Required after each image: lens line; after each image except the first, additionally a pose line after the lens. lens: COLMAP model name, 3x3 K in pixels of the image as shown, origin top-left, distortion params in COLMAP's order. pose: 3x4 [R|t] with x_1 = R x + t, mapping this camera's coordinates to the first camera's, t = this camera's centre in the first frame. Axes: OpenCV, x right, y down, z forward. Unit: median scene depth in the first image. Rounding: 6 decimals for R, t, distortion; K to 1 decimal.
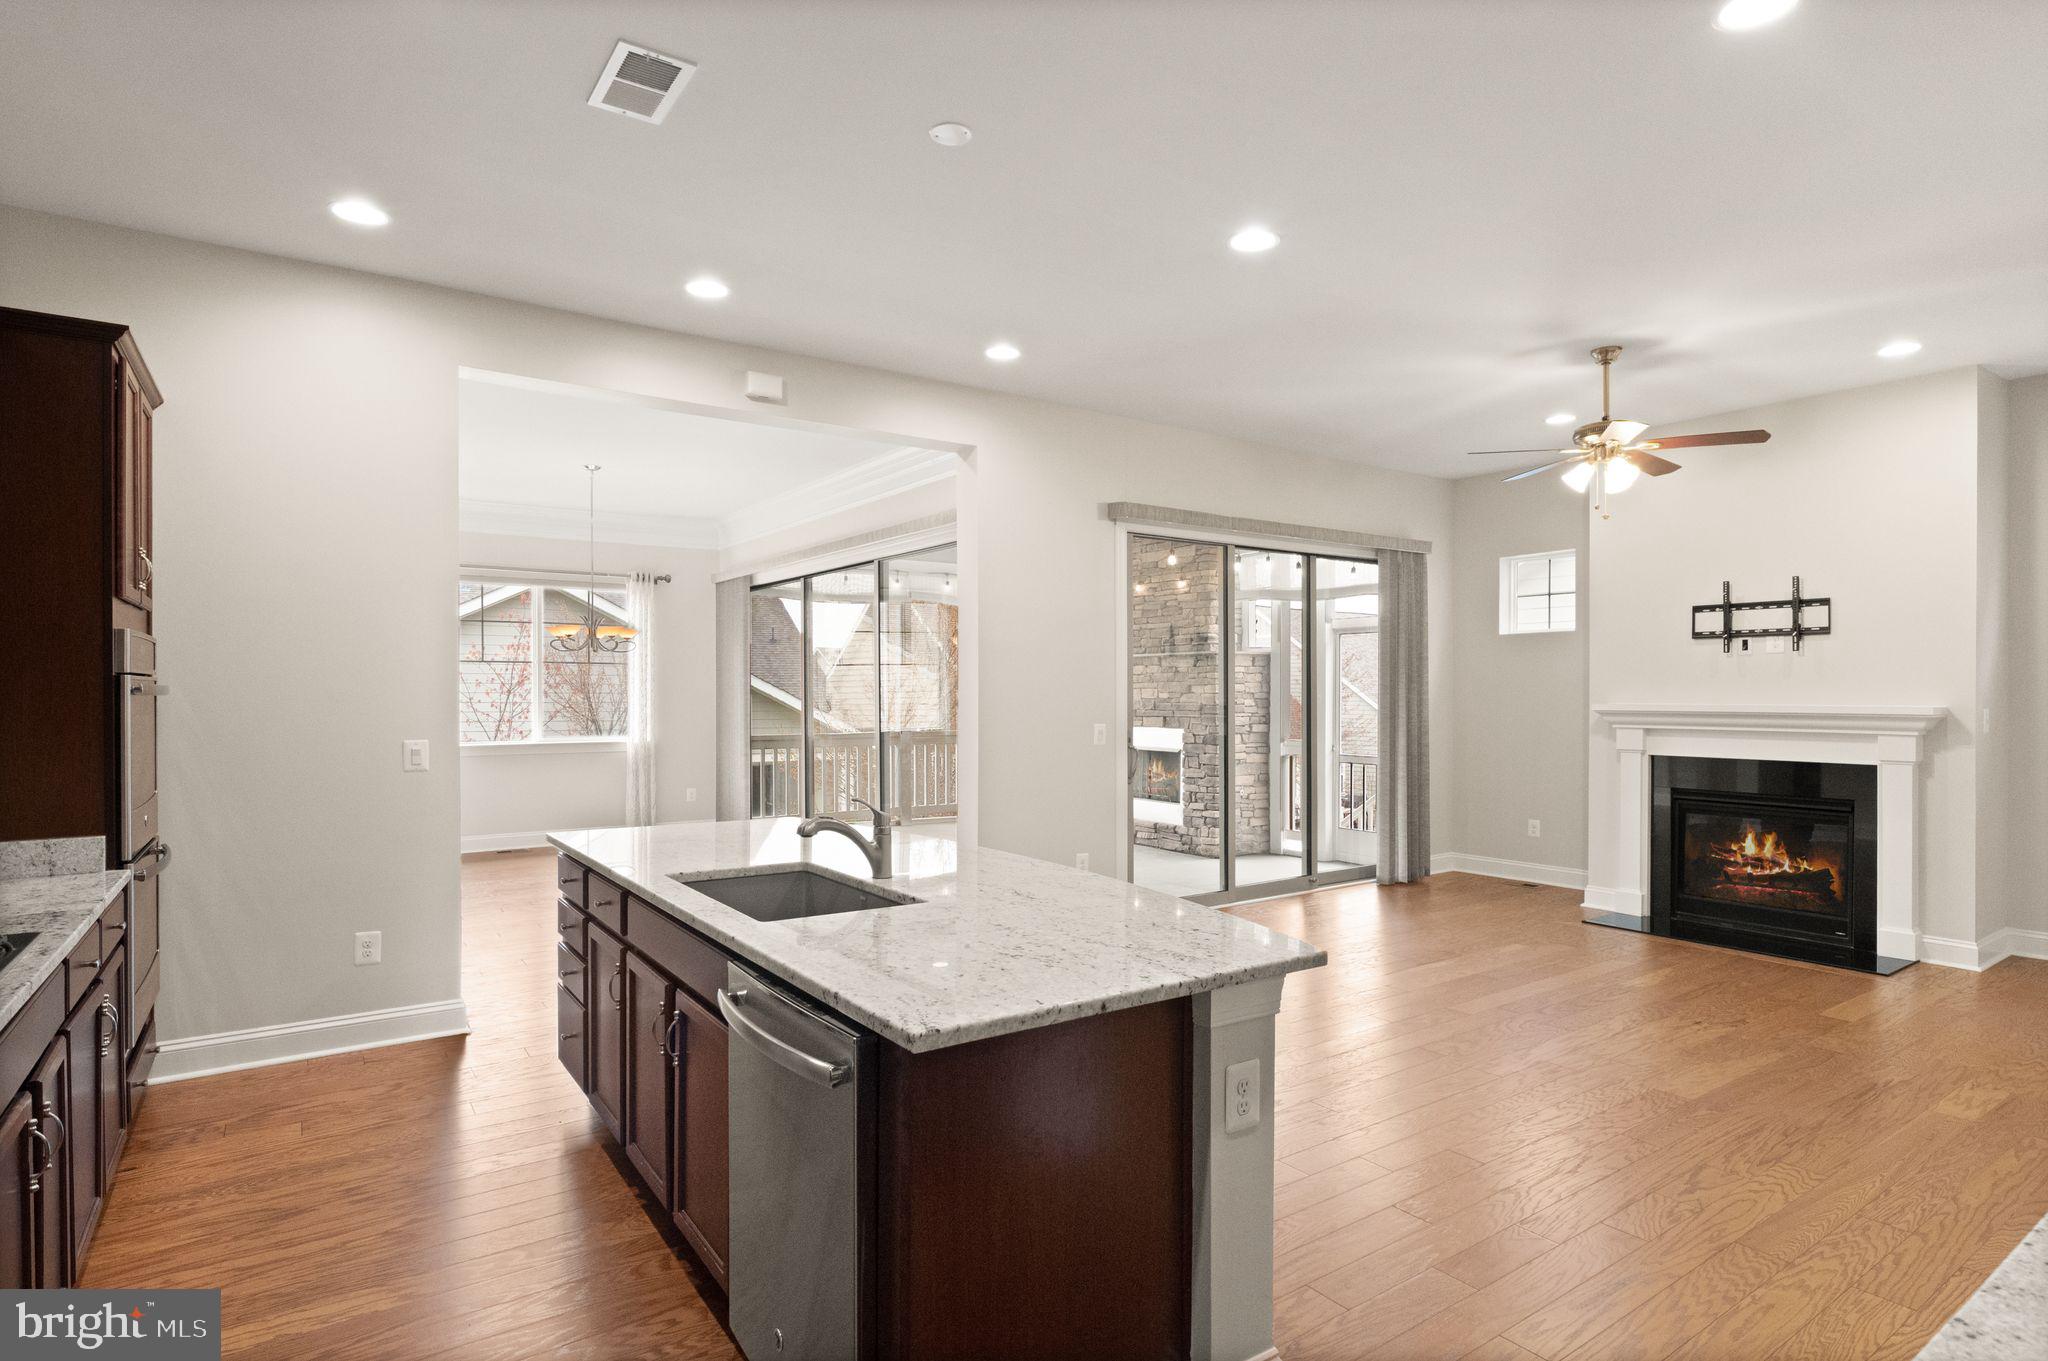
lens RADIAL K [[1055.9, 0, 1045.7], [0, 1055.9, 689.2], [0, 0, 1]] dist [-0.004688, 0.000267]
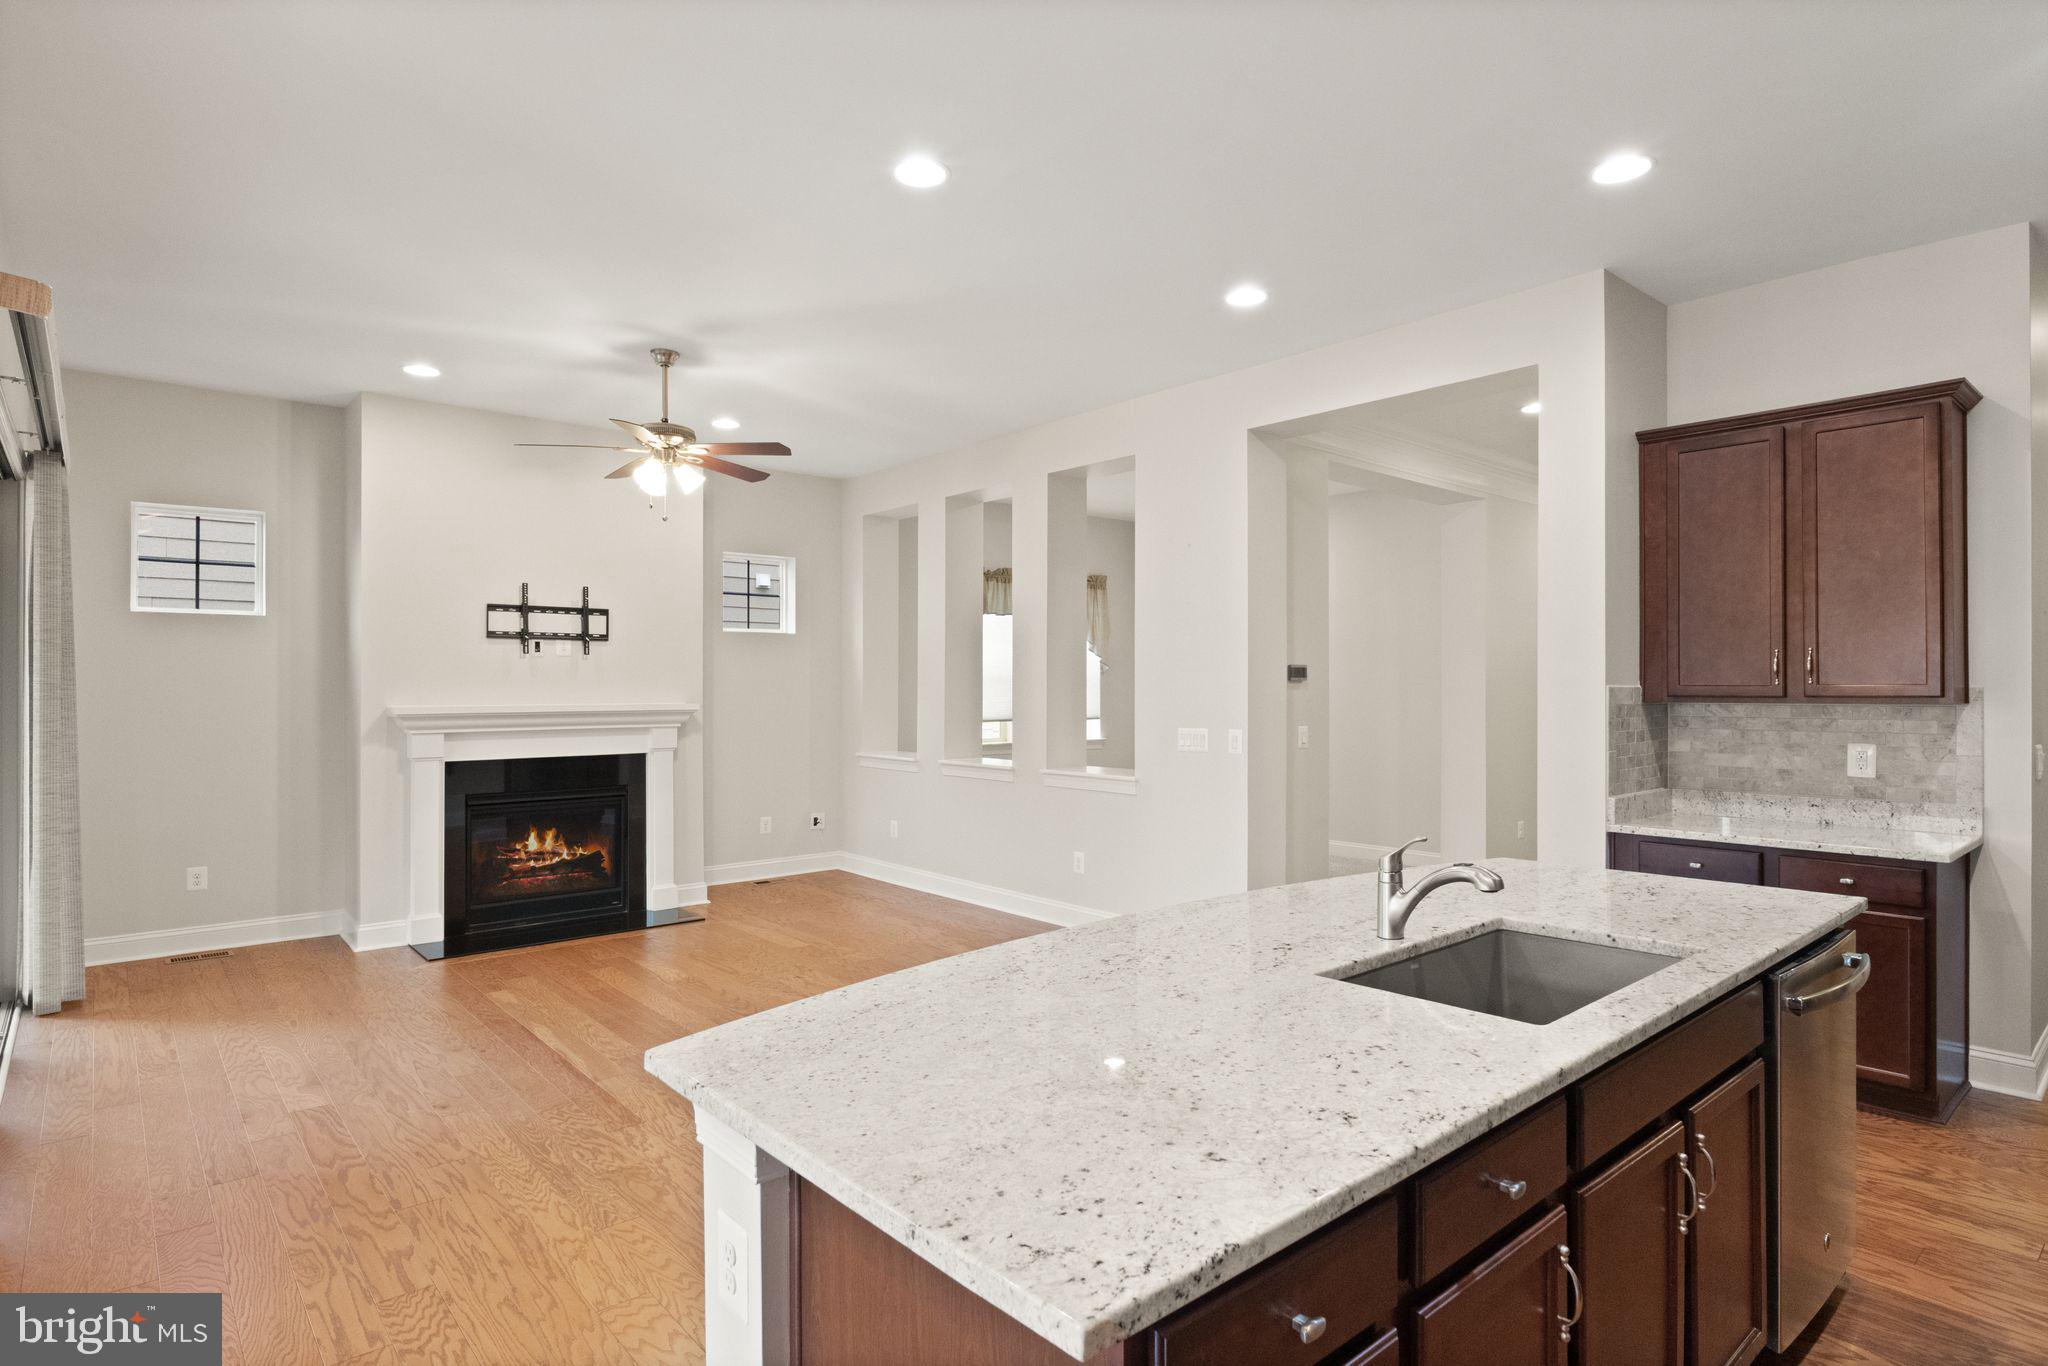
lens RADIAL K [[1067.6, 0, 1033.6], [0, 1067.6, 685.4], [0, 0, 1]] dist [-0.004219, -0.001892]
pose [[-0.099312, 0.002847, 0.995052, -0.443174], [-0.001461, 0.999994, -0.003007, -0.002033], [-0.995055, -0.001753, -0.099307, 0.654099]]
